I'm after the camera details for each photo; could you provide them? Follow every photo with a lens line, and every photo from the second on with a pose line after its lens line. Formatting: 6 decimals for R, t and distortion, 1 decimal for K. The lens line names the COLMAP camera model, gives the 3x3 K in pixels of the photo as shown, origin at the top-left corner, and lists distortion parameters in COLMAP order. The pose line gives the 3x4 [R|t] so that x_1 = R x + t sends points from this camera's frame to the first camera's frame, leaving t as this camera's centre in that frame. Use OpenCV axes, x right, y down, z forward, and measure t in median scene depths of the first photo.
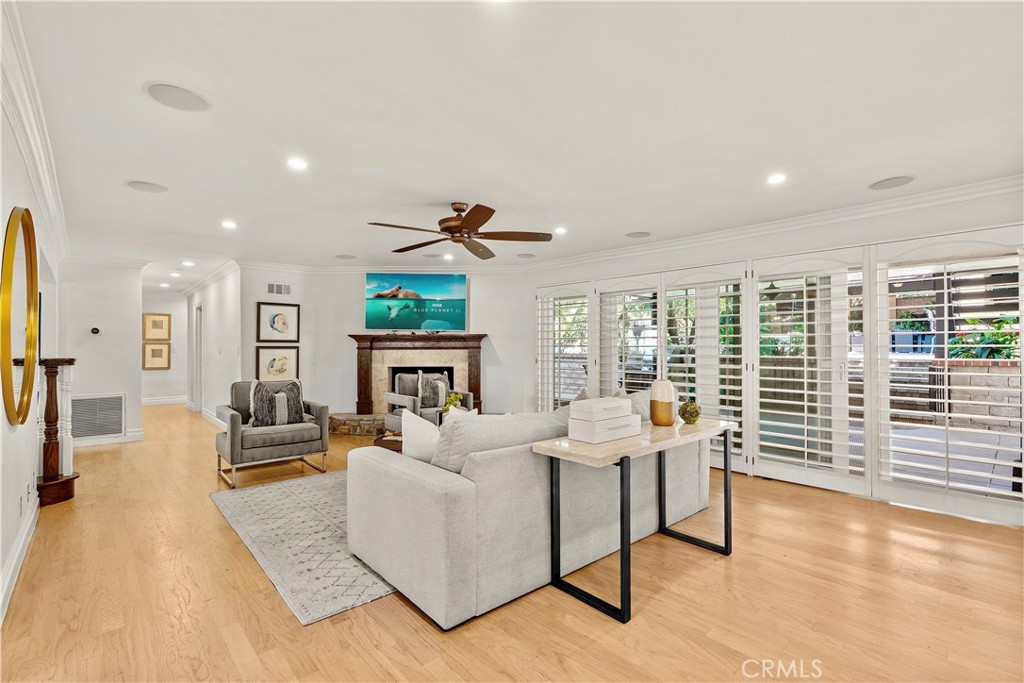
lens RADIAL K [[466.2, 0, 506.1], [0, 466.2, 346.1], [0, 0, 1]] dist [-0.009302, 0.000819]
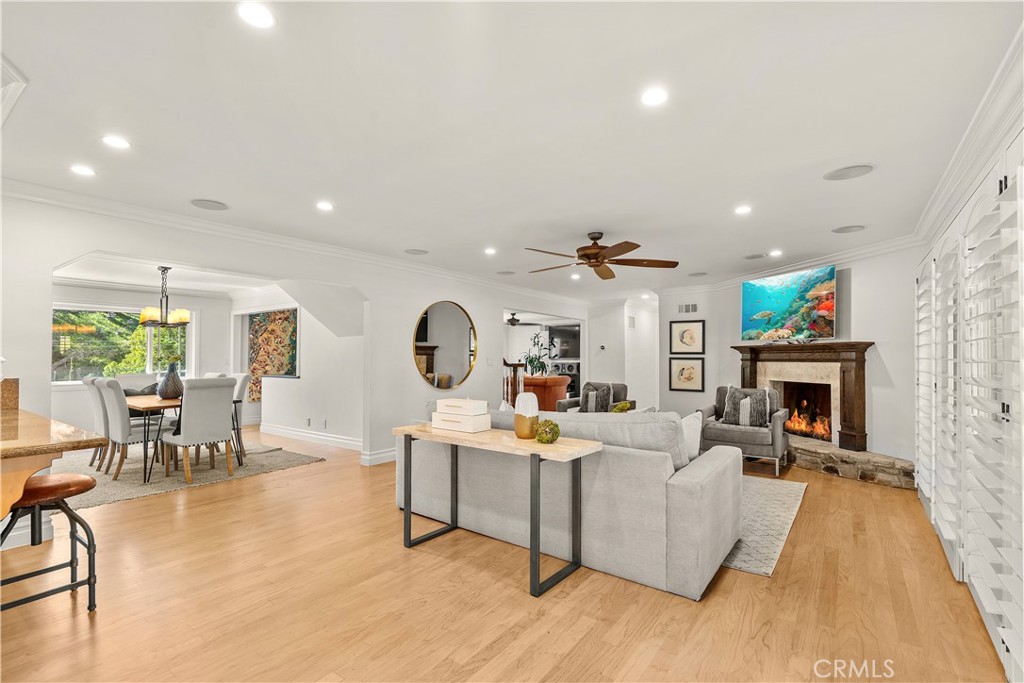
lens RADIAL K [[466.2, 0, 509.5], [0, 466.2, 336.1], [0, 0, 1]] dist [-0.009302, 0.000819]
pose [[0.207501, -0.042374, -0.977317, 0.548907], [-0.009075, 0.998935, -0.045238, 0.003609], [0.978193, 0.018256, 0.206896, 0.316638]]
